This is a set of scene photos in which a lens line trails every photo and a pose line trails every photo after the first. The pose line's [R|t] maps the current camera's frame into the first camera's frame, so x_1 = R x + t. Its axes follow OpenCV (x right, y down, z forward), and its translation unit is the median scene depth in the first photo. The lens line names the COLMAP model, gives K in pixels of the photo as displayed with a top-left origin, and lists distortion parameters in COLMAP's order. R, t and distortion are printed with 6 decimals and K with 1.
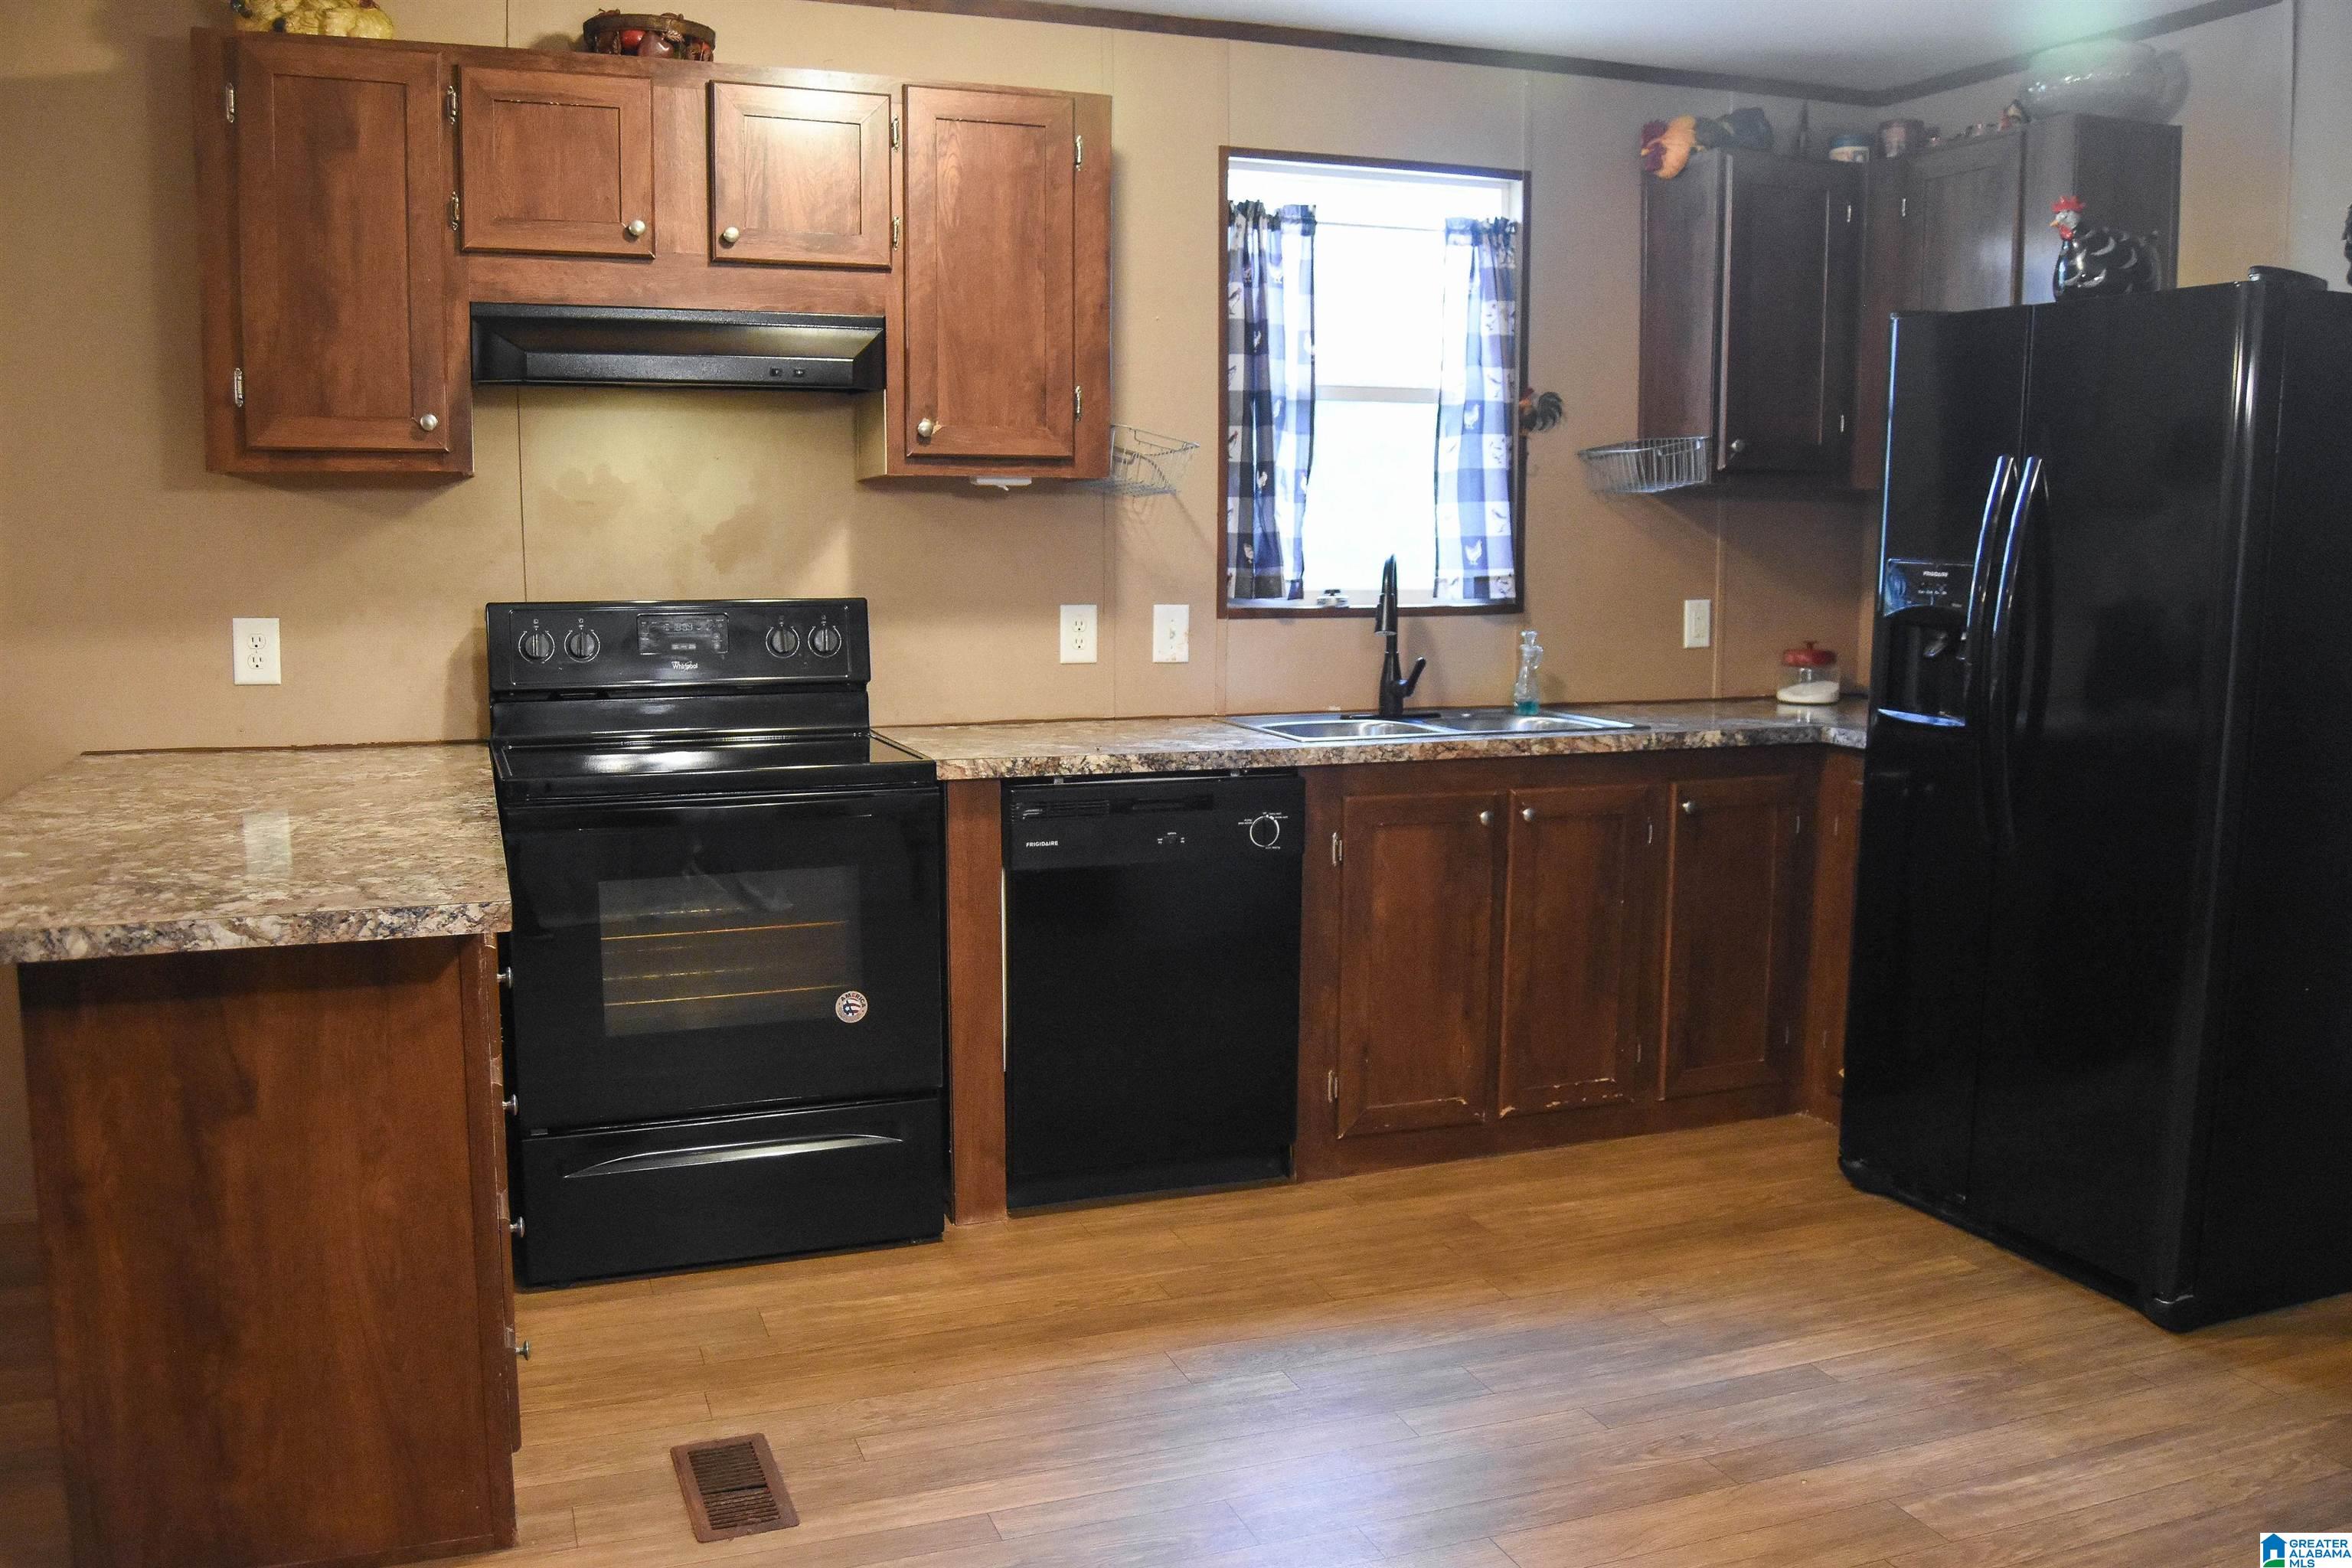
lens RADIAL K [[1913.2, 0, 1176.9], [0, 1913.2, 788.6], [0, 0, 1]] dist [-0.098450, 0.040750]
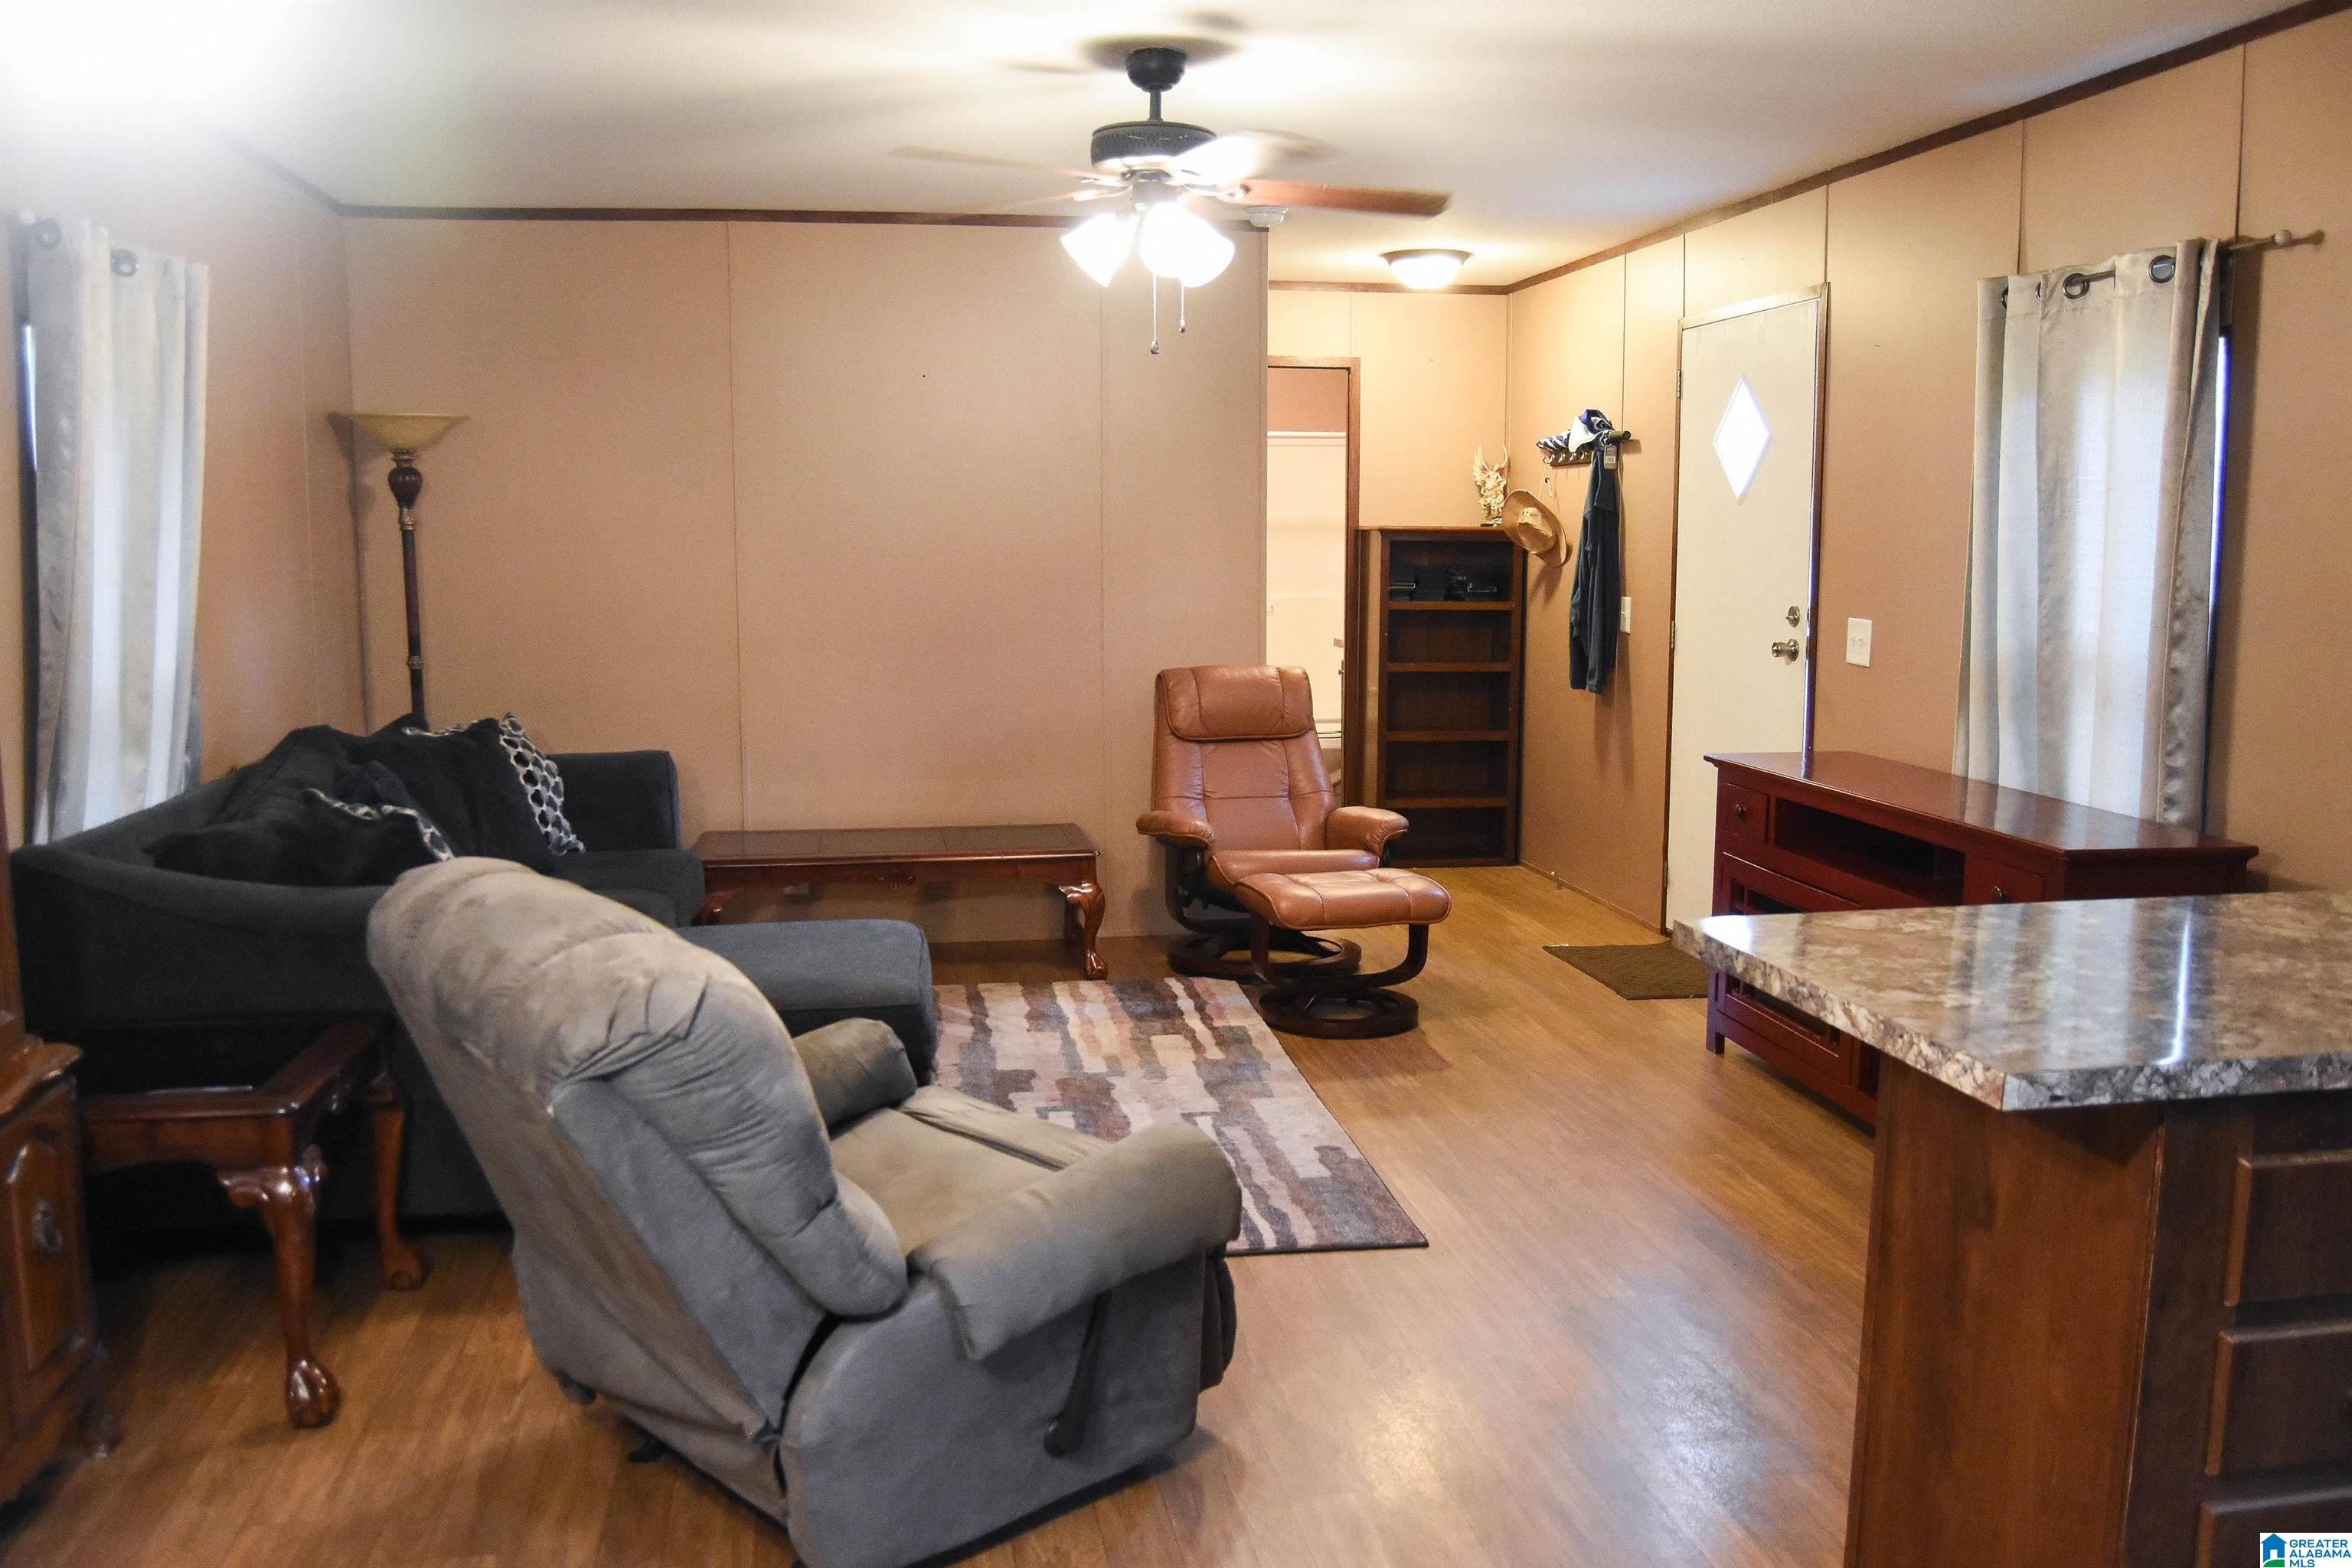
lens RADIAL K [[1935.3, 0, 1176.0], [0, 1935.3, 784.0], [0, 0, 1]] dist [-0.107046, 0.062412]
pose [[-0.190181, 0.125350, -0.973714, 0.289762], [-0.134839, 0.979081, 0.152377, -0.081476], [0.972445, 0.160273, -0.169300, 0.450186]]
